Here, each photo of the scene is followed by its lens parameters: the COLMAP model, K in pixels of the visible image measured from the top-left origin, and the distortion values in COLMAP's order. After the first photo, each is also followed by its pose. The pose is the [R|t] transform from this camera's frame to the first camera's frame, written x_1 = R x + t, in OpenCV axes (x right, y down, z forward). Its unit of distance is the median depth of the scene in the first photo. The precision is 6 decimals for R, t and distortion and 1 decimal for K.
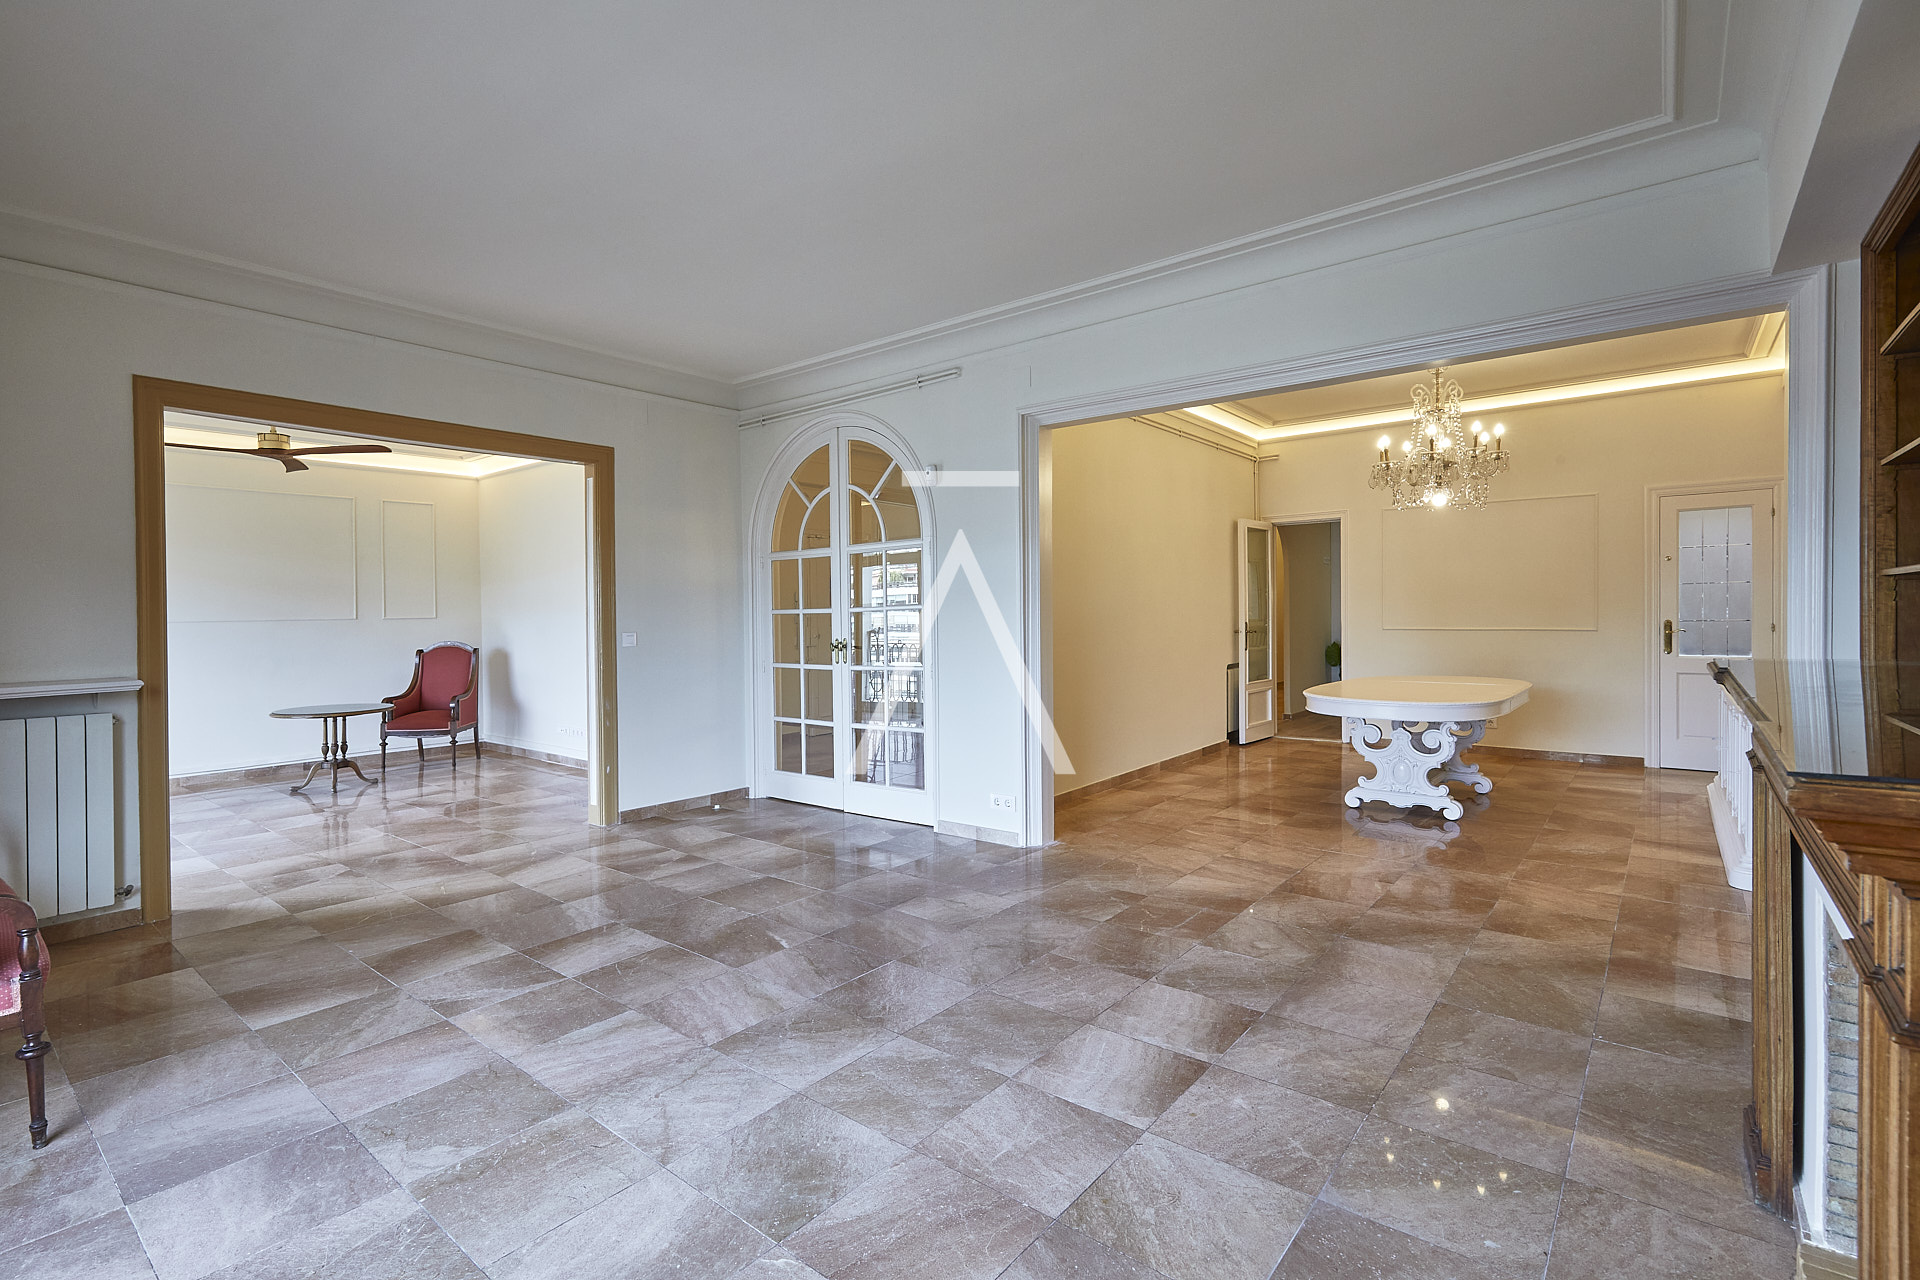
lens RADIAL K [[853.5, 0, 961.3], [0, 853.5, 651.6], [0, 0, 1]] dist [0.000053, 0.000104]
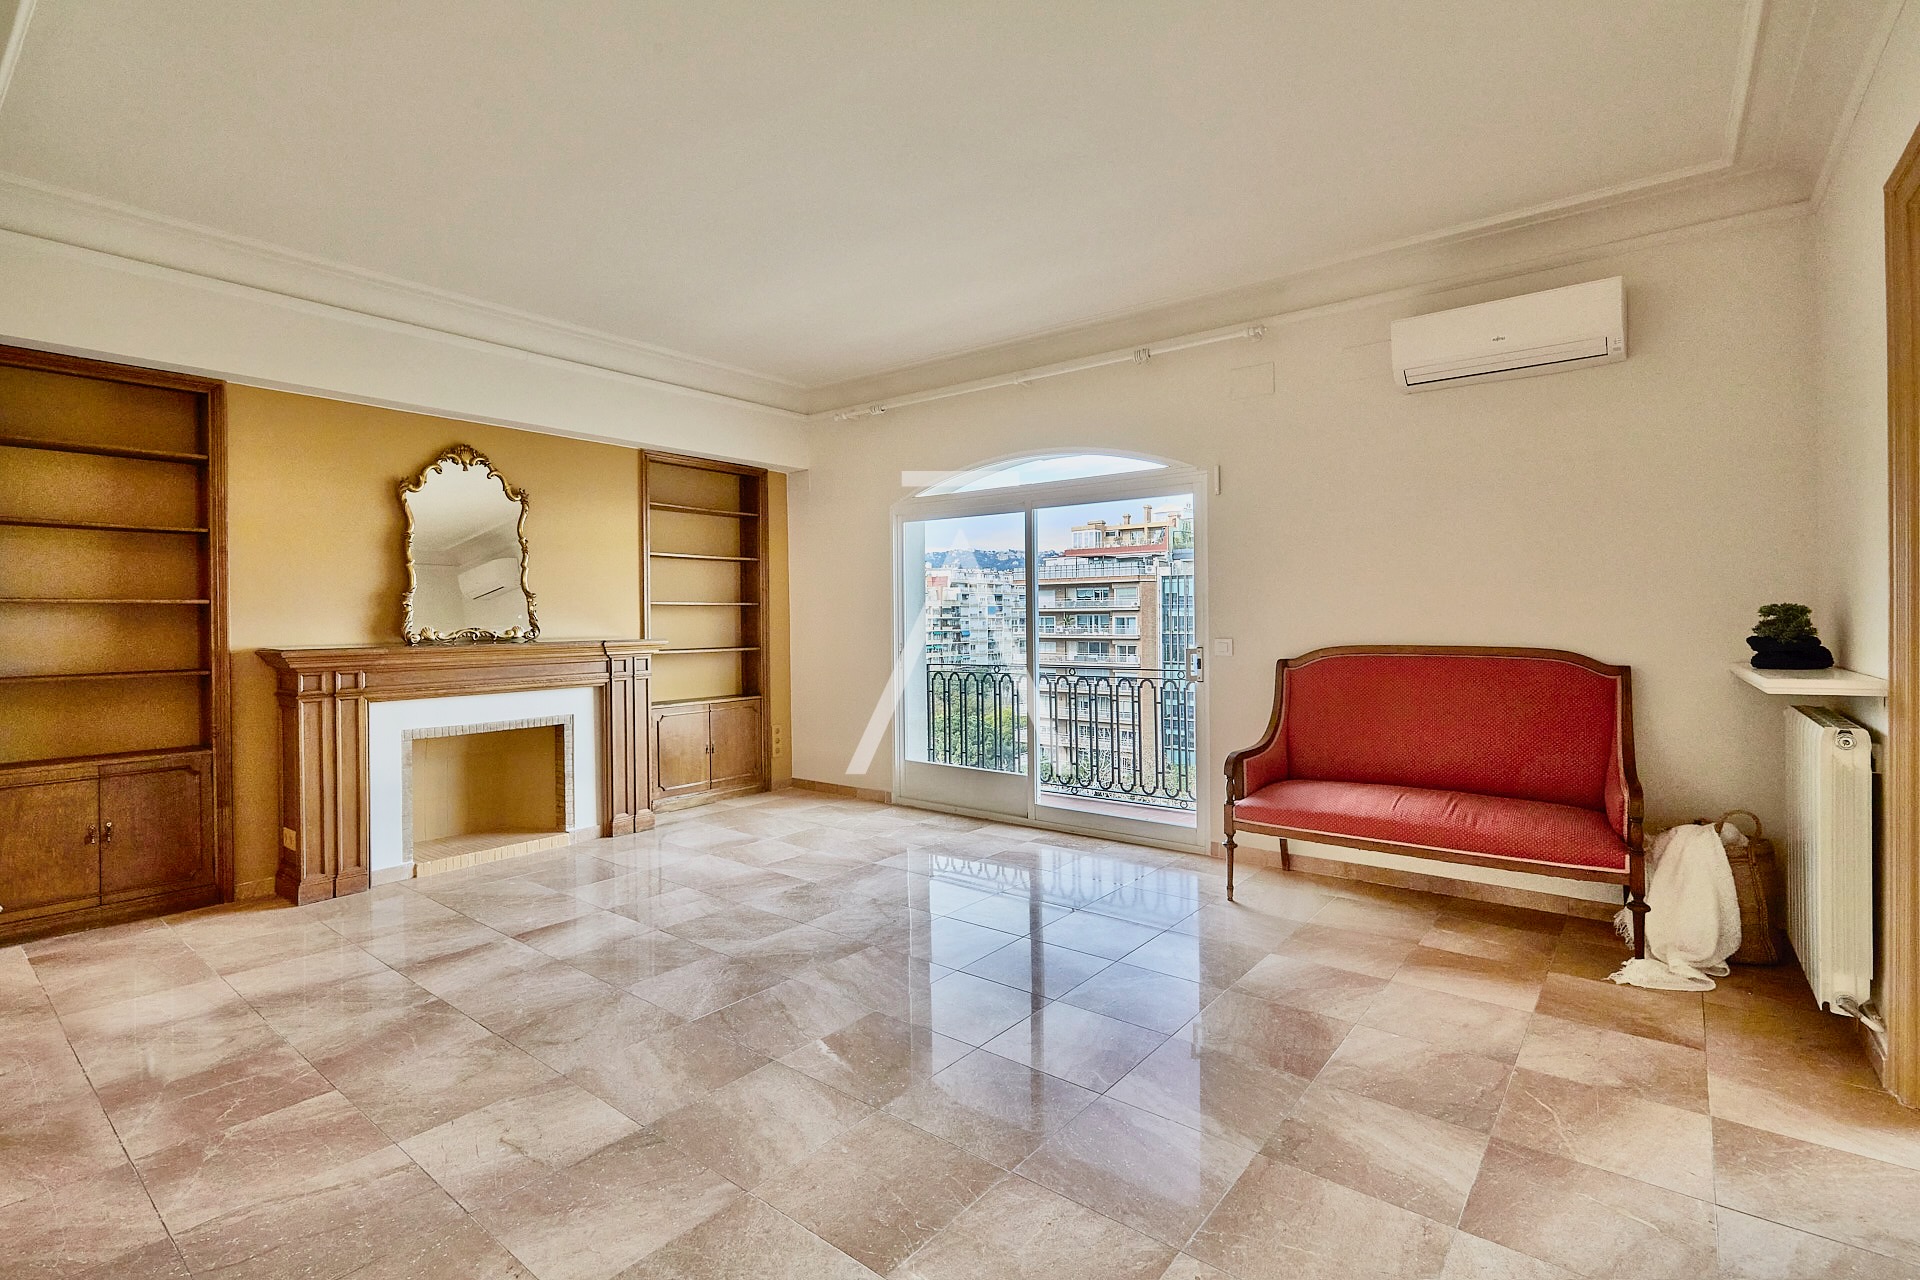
lens RADIAL K [[897.3, 0, 963.4], [0, 897.3, 617.1], [0, 0, 1]] dist [0.003087, 0.000125]
pose [[-0.999635, 0.026051, 0.007097, -0.241384], [0.026338, 0.998685, 0.043976, -0.045100], [-0.005942, 0.044147, -0.999007, 1.235172]]
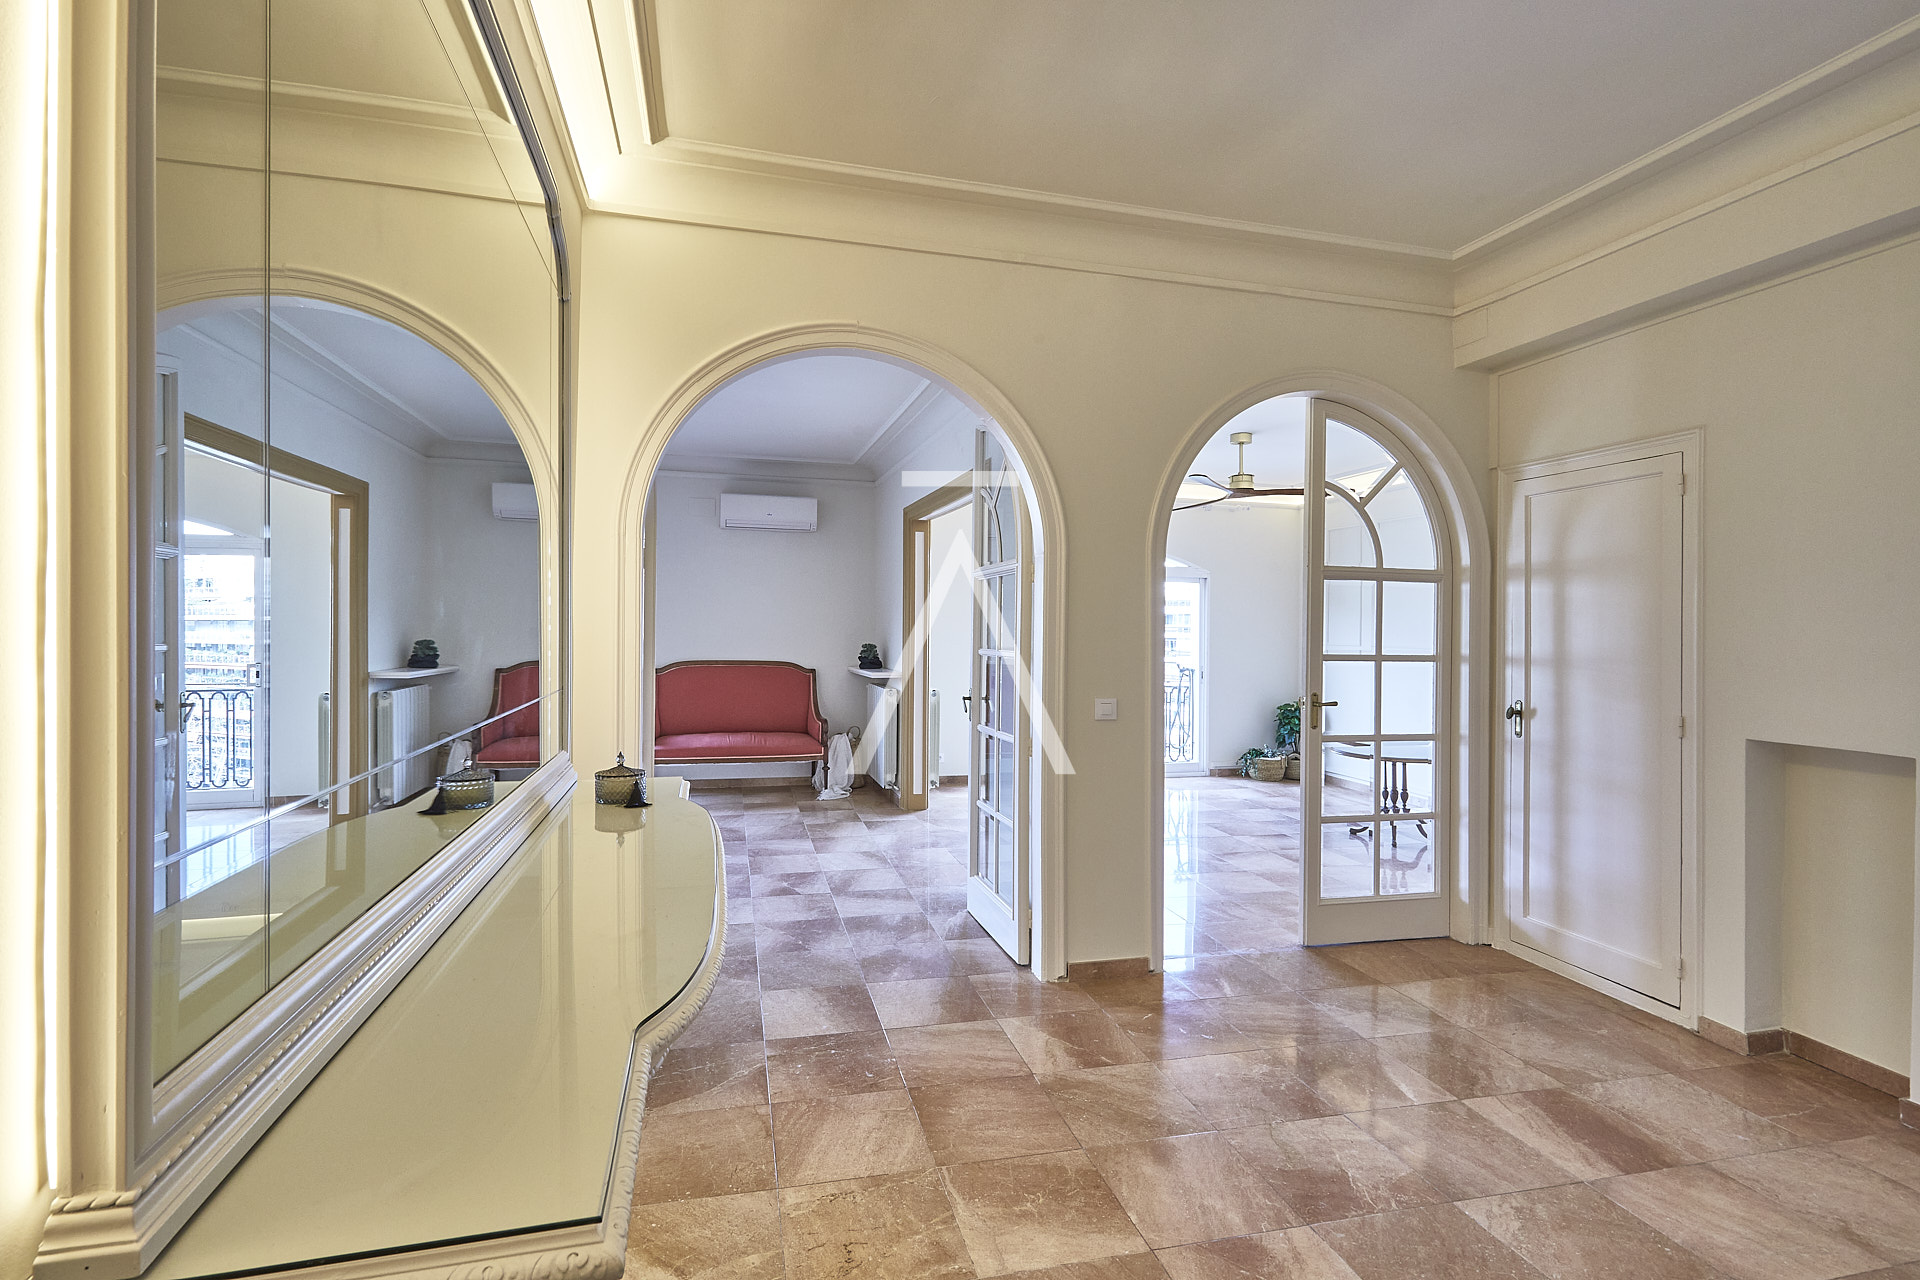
lens RADIAL K [[900.3, 0, 949.0], [0, 900.3, 617.2], [0, 0, 1]] dist [0.001457, 0.000559]
pose [[-0.605201, 0.000301, -0.796073, 0.385520], [-0.037293, 0.998891, 0.028730, -0.110207], [0.795199, 0.047076, -0.604518, 1.690504]]
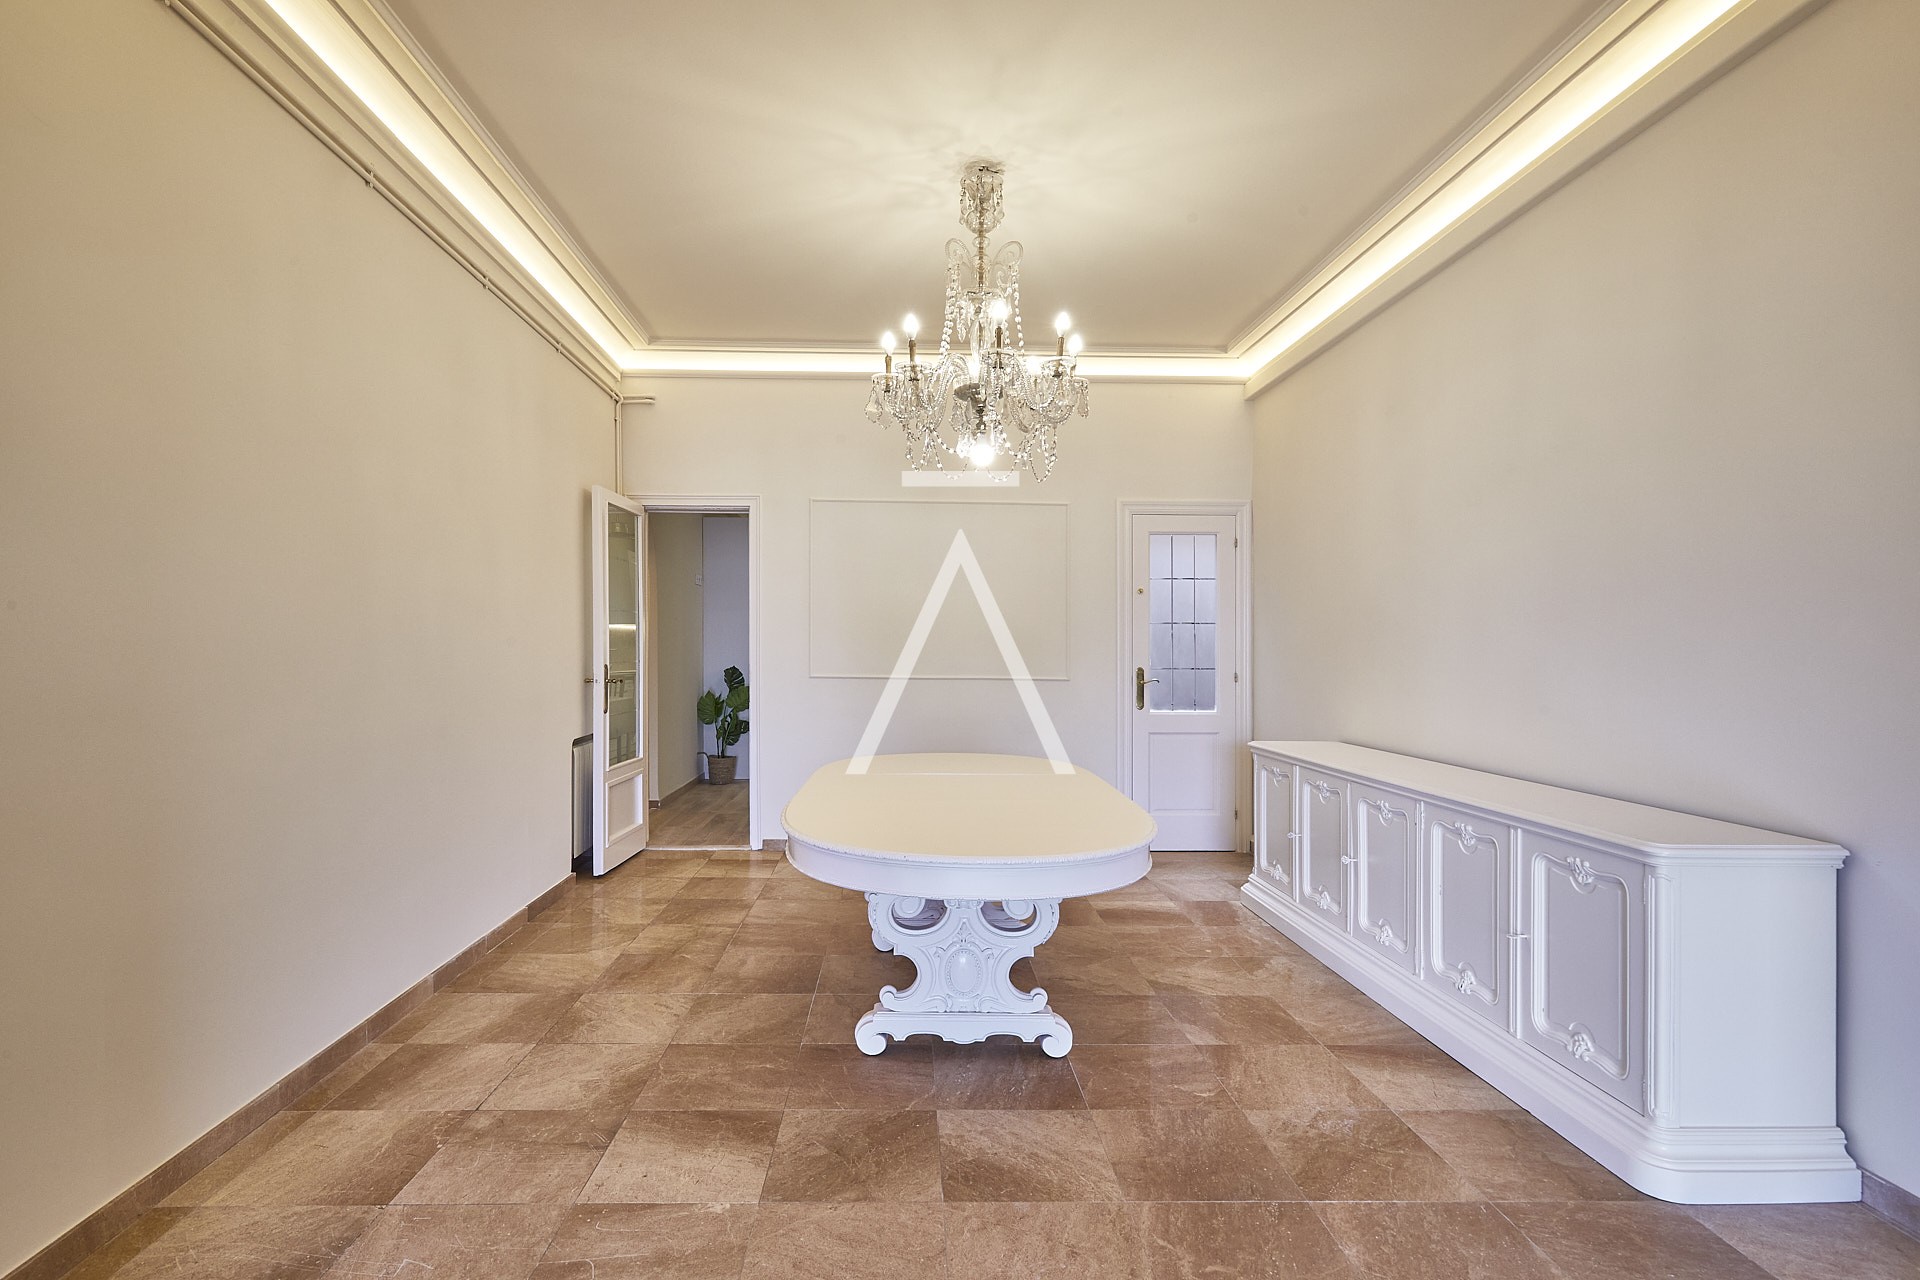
lens RADIAL K [[896.5, 0, 935.9], [0, 896.5, 655.0], [0, 0, 1]] dist [0.000958, -0.000002]
pose [[0.749997, 0.015006, 0.661271, 0.174044], [0.011354, 0.999303, -0.035554, -0.029284], [-0.661343, 0.034174, 0.749304, 0.695789]]
